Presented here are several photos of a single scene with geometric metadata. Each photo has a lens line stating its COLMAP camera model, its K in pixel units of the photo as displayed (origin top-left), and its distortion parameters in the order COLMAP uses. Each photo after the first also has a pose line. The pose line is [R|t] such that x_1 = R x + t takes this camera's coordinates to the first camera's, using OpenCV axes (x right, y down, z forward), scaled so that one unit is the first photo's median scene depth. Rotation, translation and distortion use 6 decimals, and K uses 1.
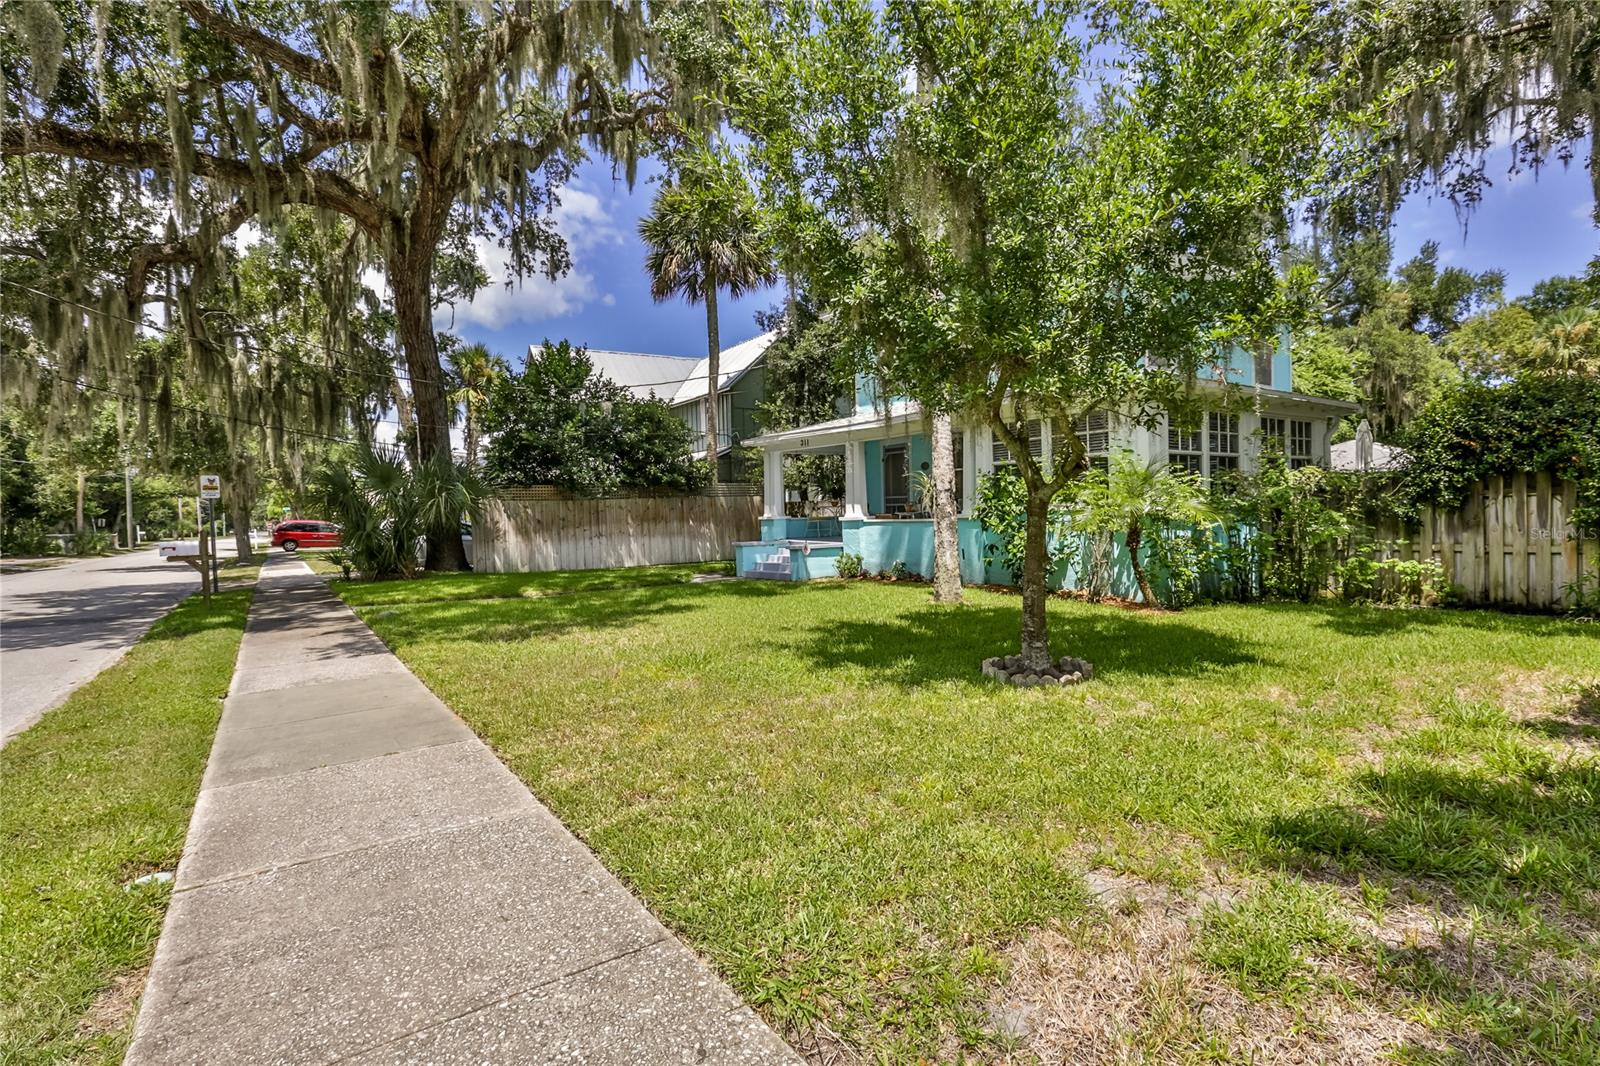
lens RADIAL K [[770.2, 0, 805.2], [0, 770.2, 539.4], [0, 0, 1]] dist [-0.056888, 0.017321]
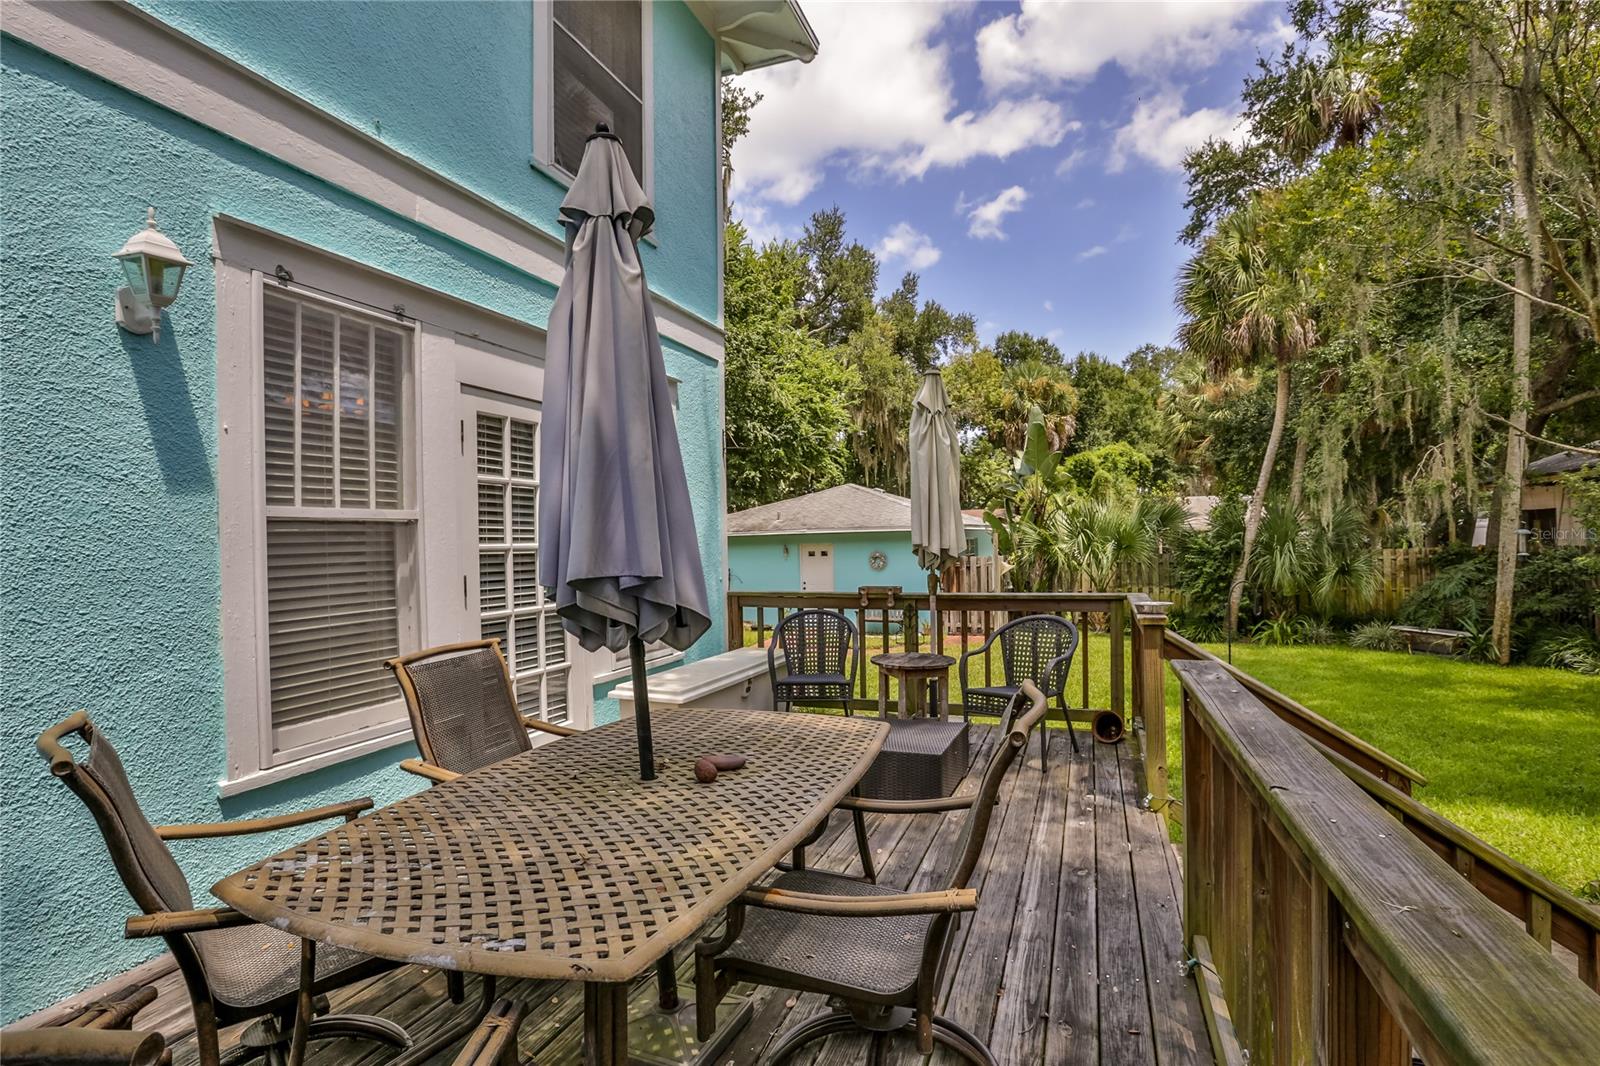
lens RADIAL K [[770.2, 0, 805.2], [0, 770.2, 539.4], [0, 0, 1]] dist [-0.056888, 0.017321]
pose [[0.827636, 0.015737, 0.561044, 0.226860], [0.010746, 0.998979, -0.043873, -0.039220], [-0.561162, 0.042339, 0.826622, 0.329813]]
